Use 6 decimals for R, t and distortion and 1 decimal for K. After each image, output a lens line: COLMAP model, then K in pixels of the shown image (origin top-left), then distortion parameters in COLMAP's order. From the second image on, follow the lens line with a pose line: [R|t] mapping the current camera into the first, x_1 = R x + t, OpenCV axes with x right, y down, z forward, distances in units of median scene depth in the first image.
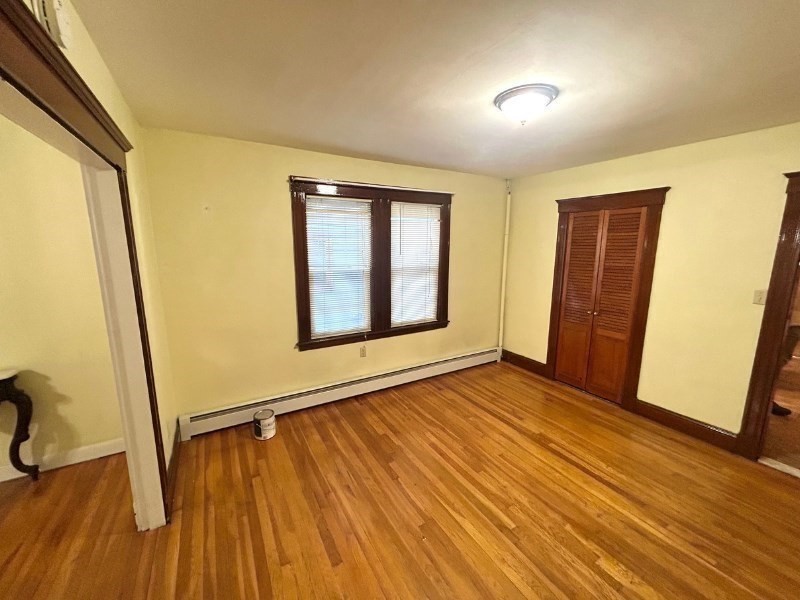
lens RADIAL K [[320.2, 0, 395.0], [0, 320.2, 300.8], [0, 0, 1]] dist [-0.002470, -0.000208]
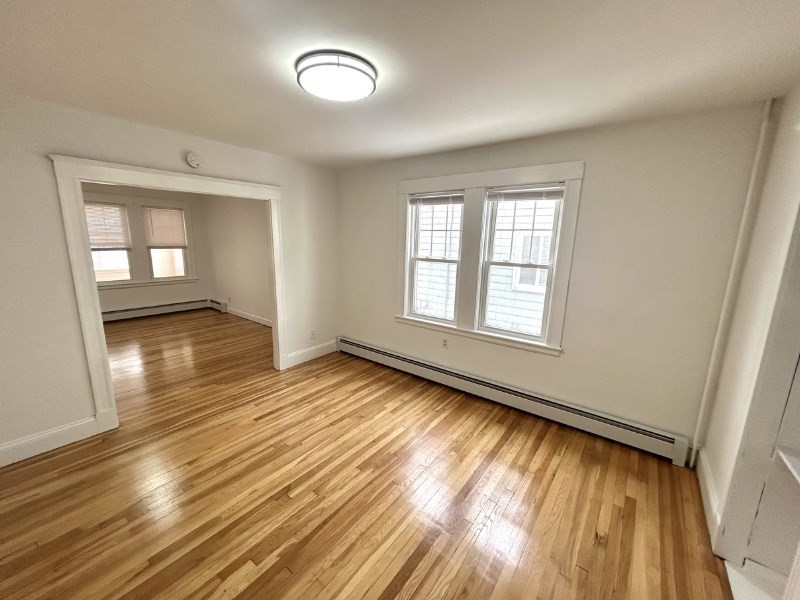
lens RADIAL K [[318.9, 0, 400.8], [0, 318.9, 286.6], [0, 0, 1]] dist [0.001106, 0.000099]
pose [[0.390714, 0.144537, -0.909094, 0.838091], [-0.181633, 0.980285, 0.077793, -0.080035], [0.902414, 0.134726, 0.409264, 0.483084]]
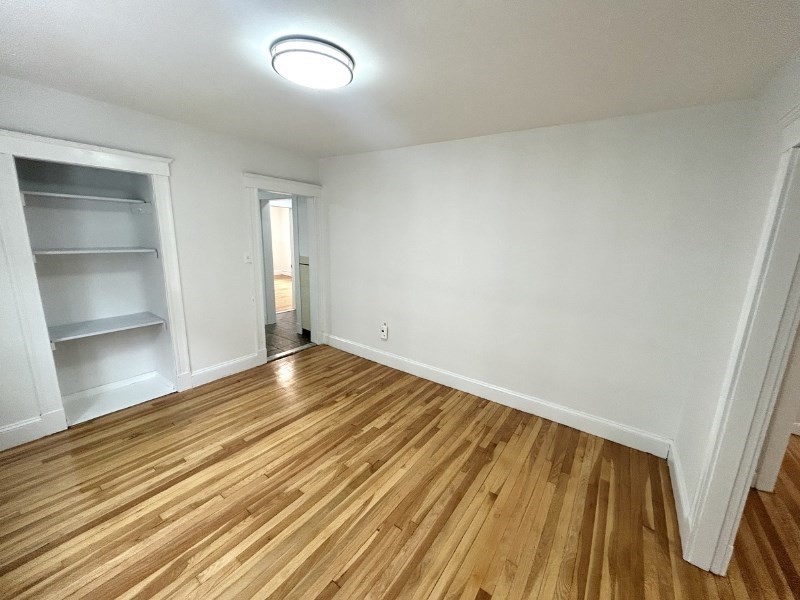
lens RADIAL K [[322.6, 0, 399.6], [0, 322.6, 298.4], [0, 0, 1]] dist [0.001391, -0.000043]
pose [[-0.415881, -0.205242, 0.885956, -0.375353], [0.122255, 0.952740, 0.278102, -0.123053], [-0.901164, 0.223969, -0.371134, 0.725460]]
